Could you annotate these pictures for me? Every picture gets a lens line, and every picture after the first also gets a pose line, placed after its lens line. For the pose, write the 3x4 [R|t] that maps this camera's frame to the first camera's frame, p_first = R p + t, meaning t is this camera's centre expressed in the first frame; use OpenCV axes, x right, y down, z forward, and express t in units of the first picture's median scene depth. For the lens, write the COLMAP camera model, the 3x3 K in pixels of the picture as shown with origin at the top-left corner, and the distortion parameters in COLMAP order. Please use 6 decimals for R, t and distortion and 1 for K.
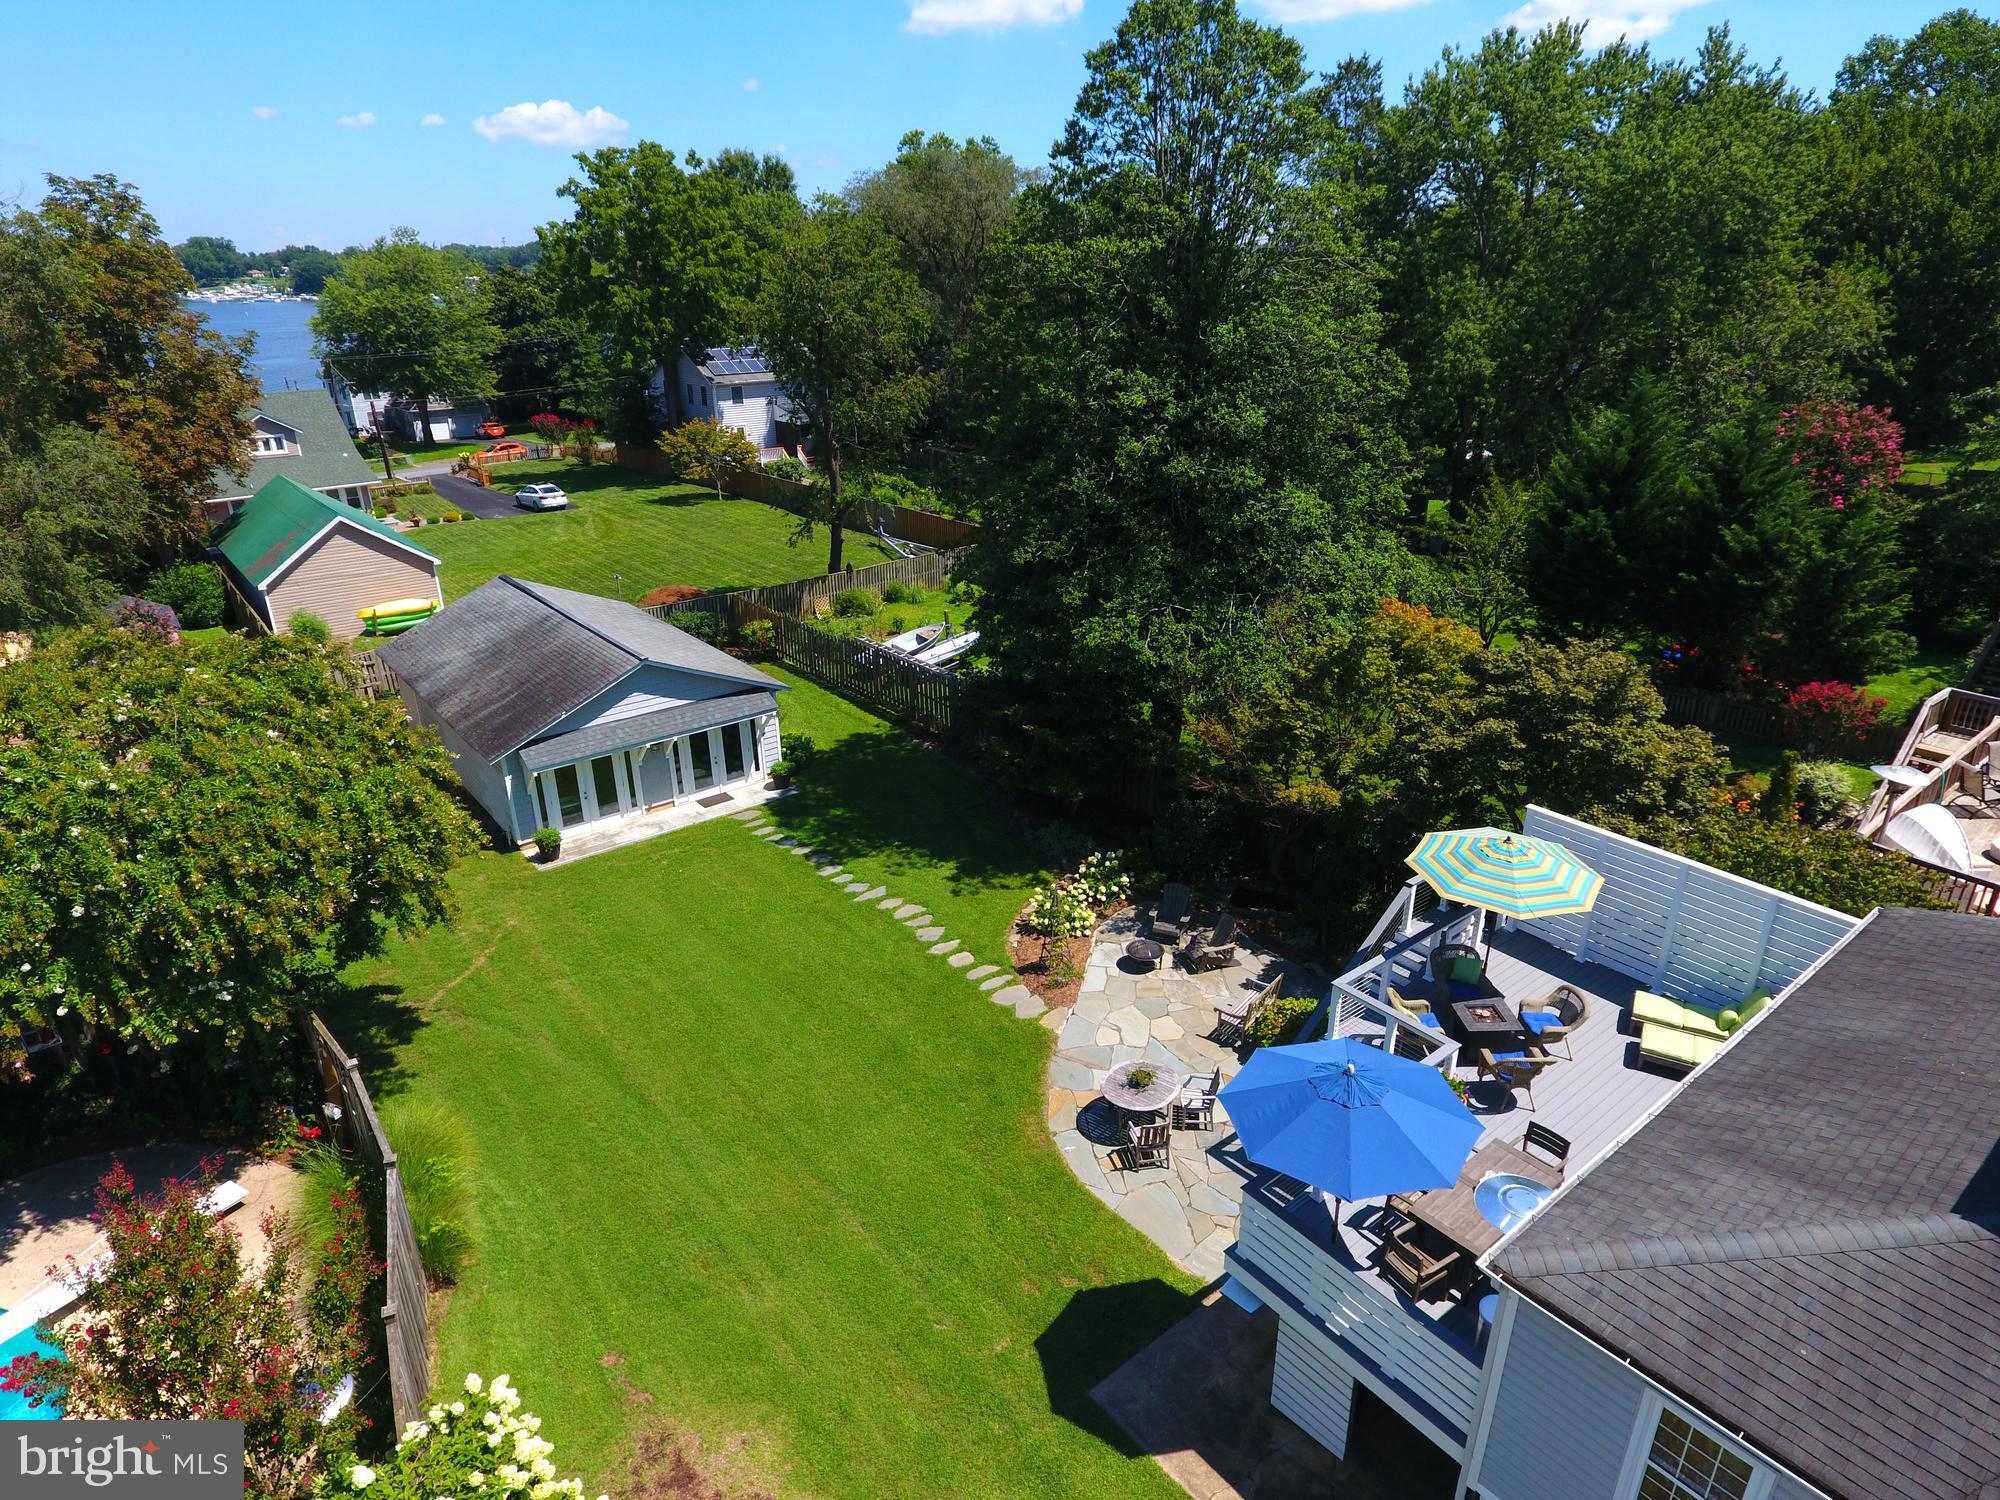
lens RADIAL K [[1165.4, 0, 1018.1], [0, 1165.4, 752.0], [0, 0, 1]] dist [-0.000946, -0.004118]
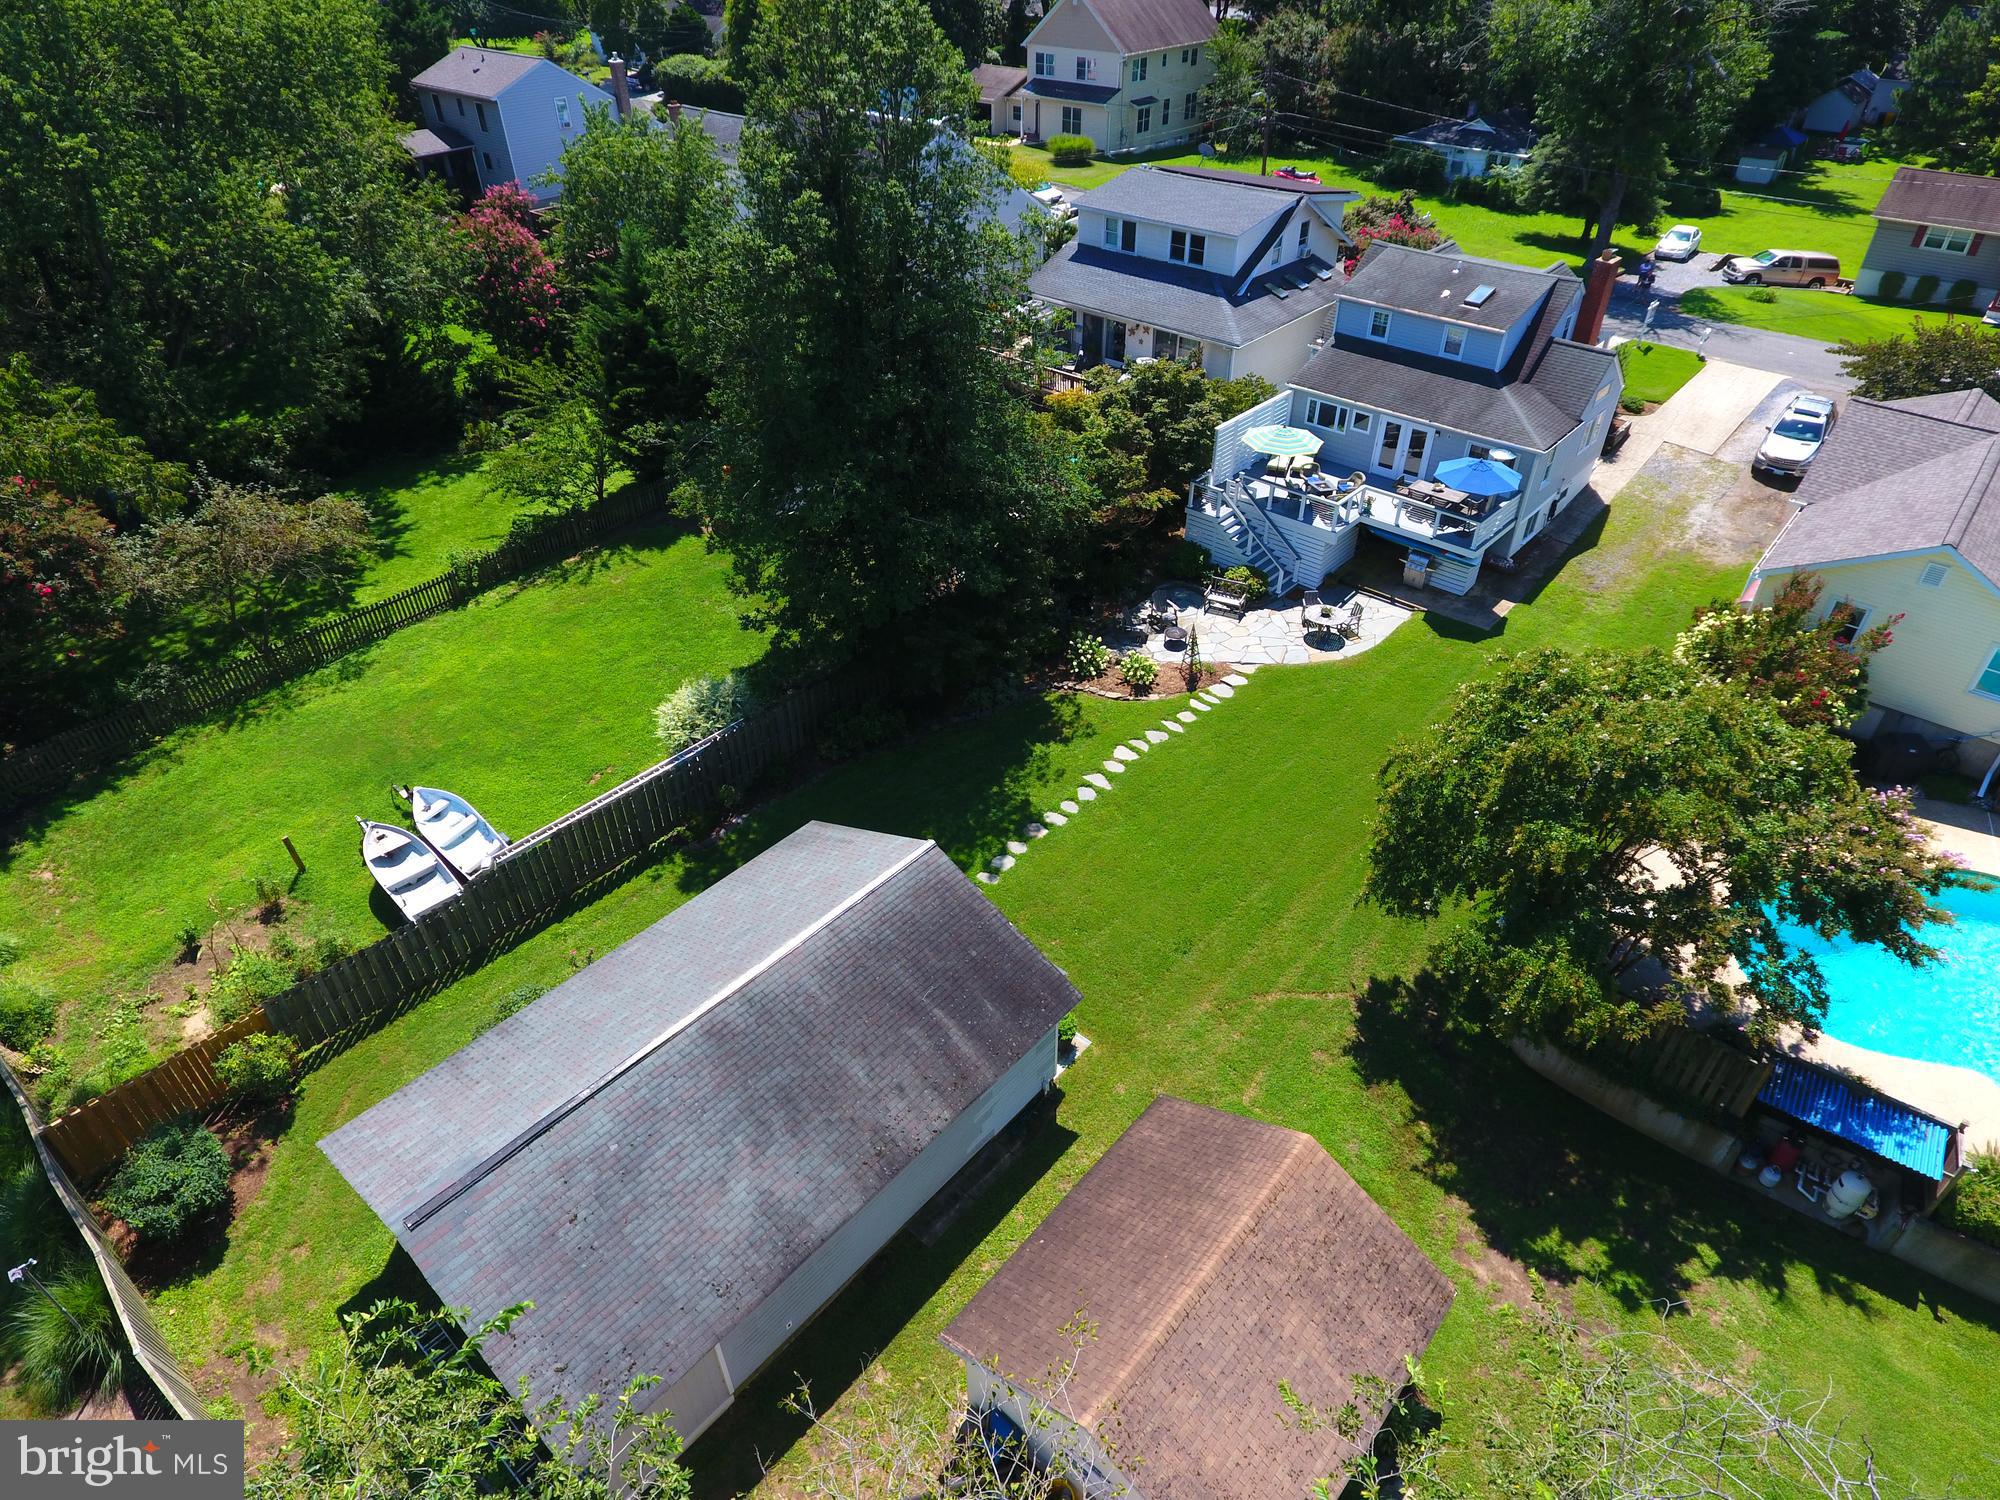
lens RADIAL K [[1153.3, 0, 1005.3], [0, 1153.3, 757.7], [0, 0, 1]] dist [-0.000251, -0.002918]
pose [[-0.157668, -0.599227, 0.784900, -0.729418], [0.392441, 0.691356, 0.606644, -0.465320], [-0.906163, 0.403675, 0.126157, 0.645214]]
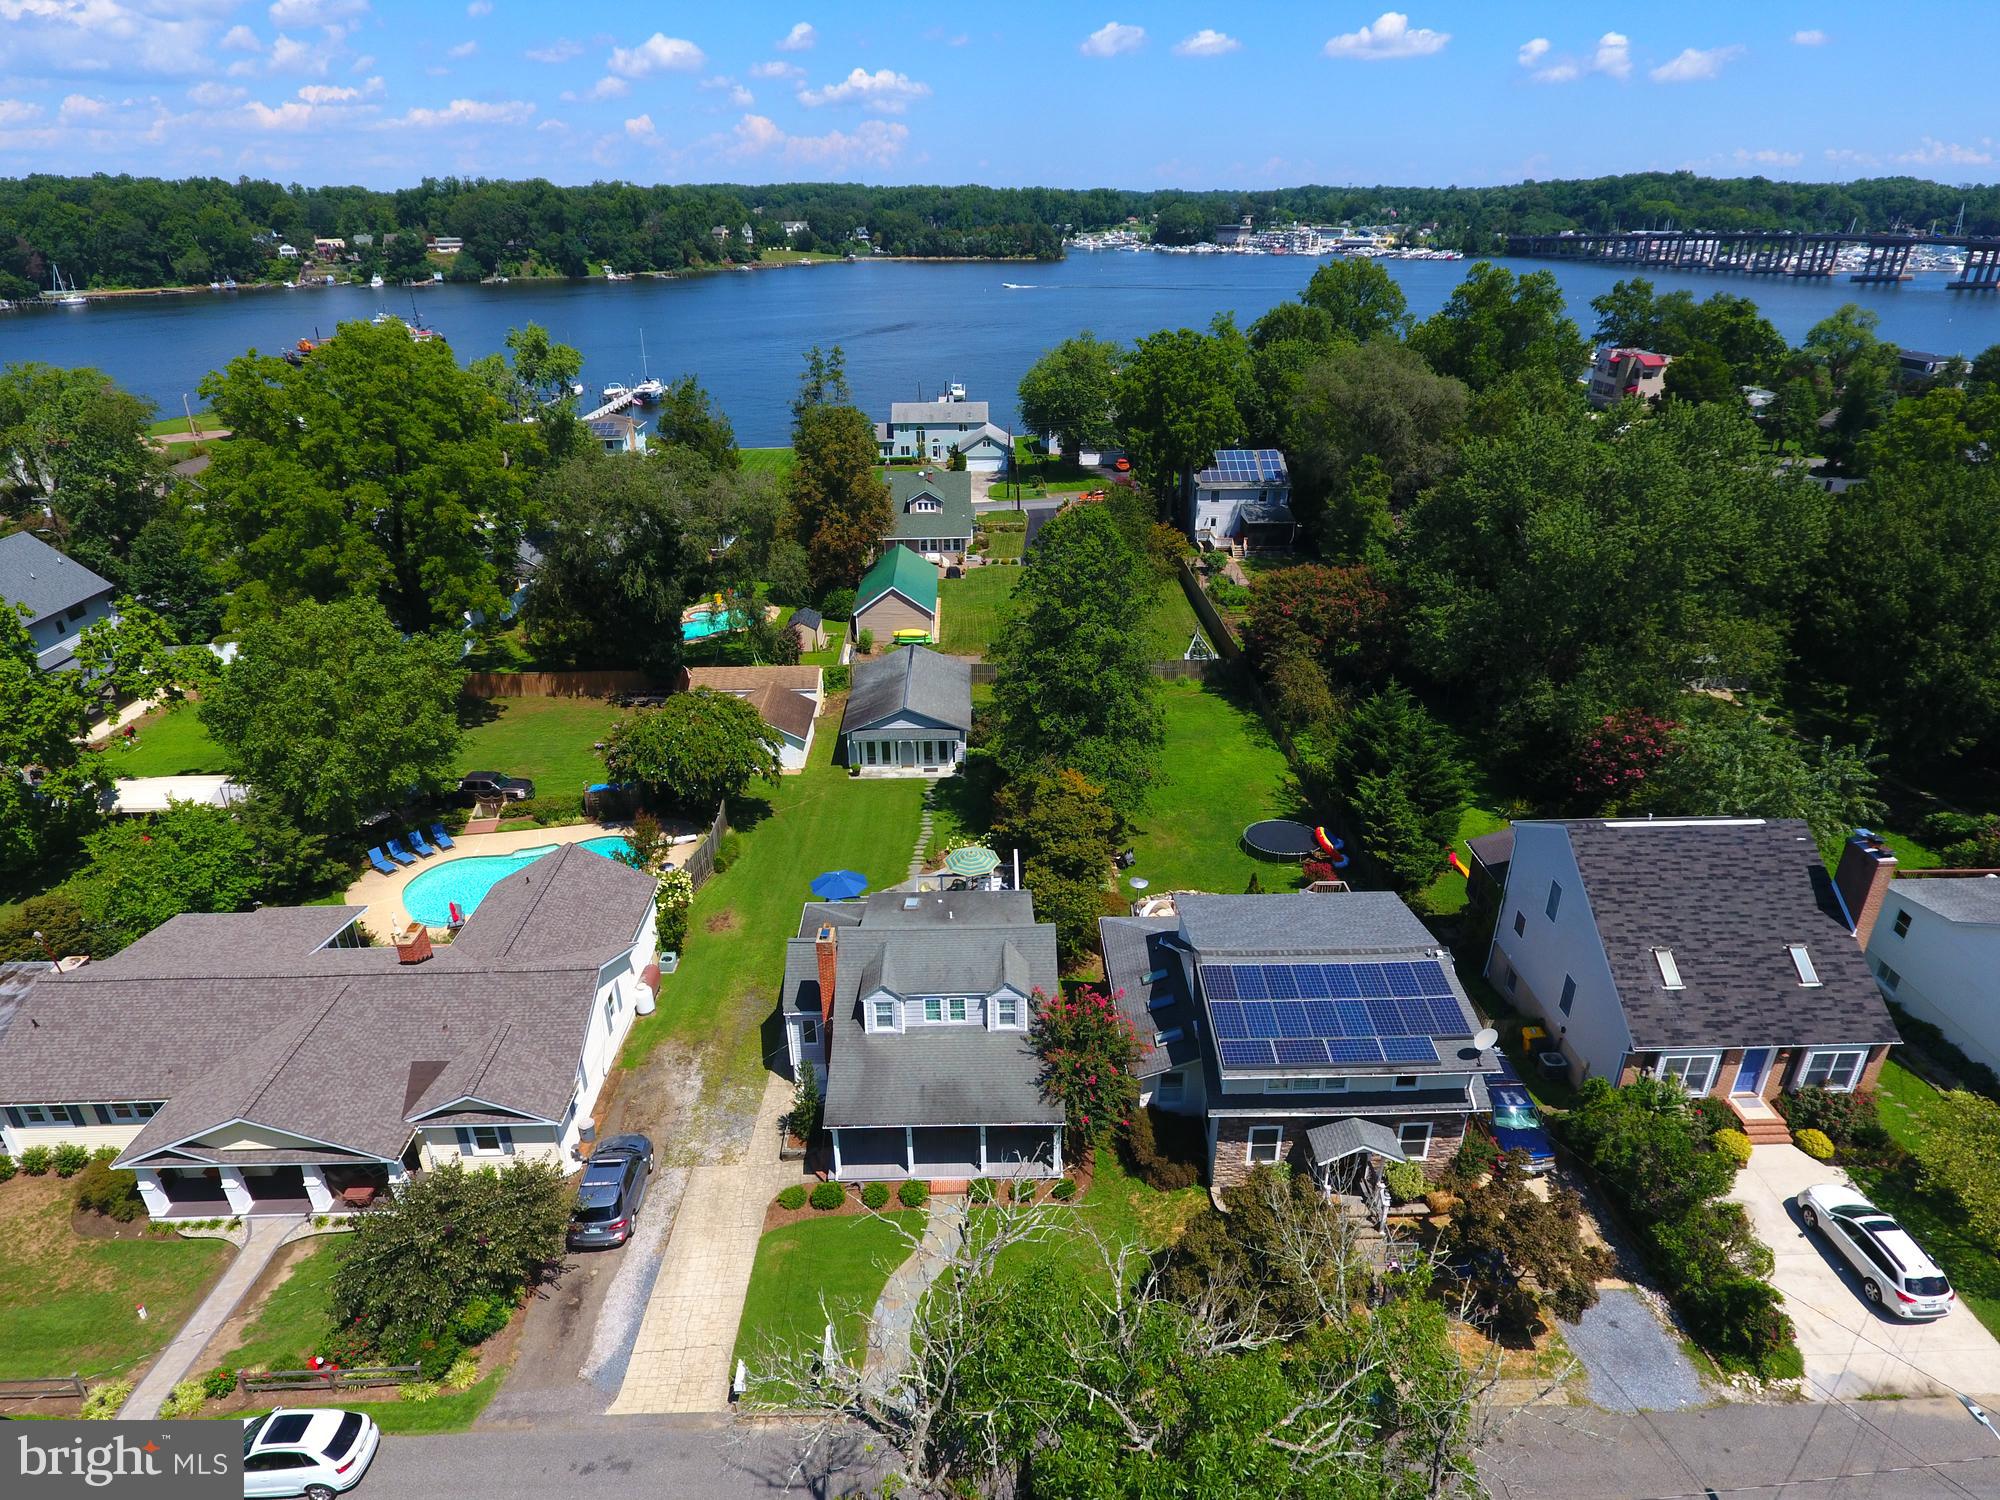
lens RADIAL K [[1165.4, 0, 1018.1], [0, 1165.4, 752.0], [0, 0, 1]] dist [-0.000946, -0.004118]
pose [[0.798372, 0.262630, -0.541875, 0.971394], [-0.236472, 0.964327, 0.118973, -0.268506], [0.553790, 0.033154, 0.831996, -0.718626]]
